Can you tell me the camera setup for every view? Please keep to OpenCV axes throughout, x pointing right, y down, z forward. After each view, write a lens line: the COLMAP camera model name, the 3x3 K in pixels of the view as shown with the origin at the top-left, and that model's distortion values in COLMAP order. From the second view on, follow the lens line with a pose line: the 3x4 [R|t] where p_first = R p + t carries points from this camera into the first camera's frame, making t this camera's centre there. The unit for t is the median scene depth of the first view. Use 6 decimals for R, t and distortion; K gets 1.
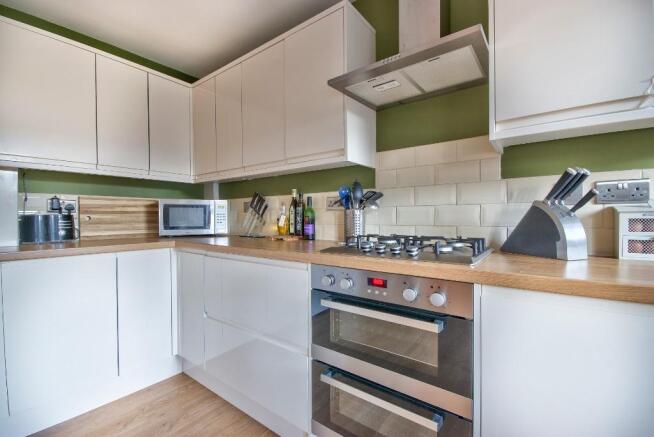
lens RADIAL K [[291.6, 0, 327.0], [0, 291.6, 218.5], [0, 0, 1]] dist [-0.002846, -0.000156]
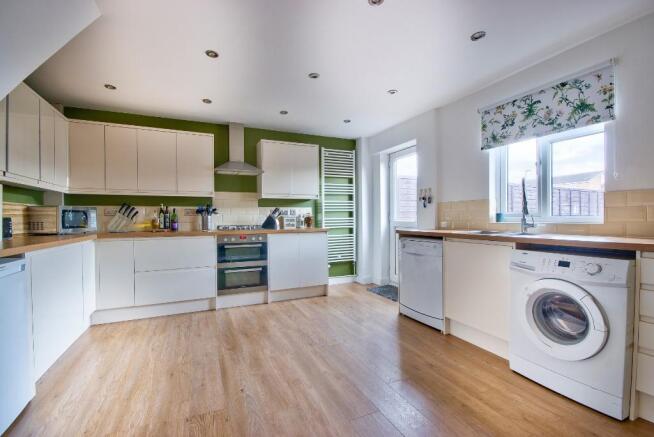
lens RADIAL K [[291.6, 0, 327.0], [0, 291.6, 218.5], [0, 0, 1]] dist [-0.002846, -0.000156]
pose [[0.446486, 0.000370, 0.894791, -1.482564], [0.013304, 0.999887, -0.007052, 0.021042], [-0.894692, 0.015053, 0.446430, -0.859917]]
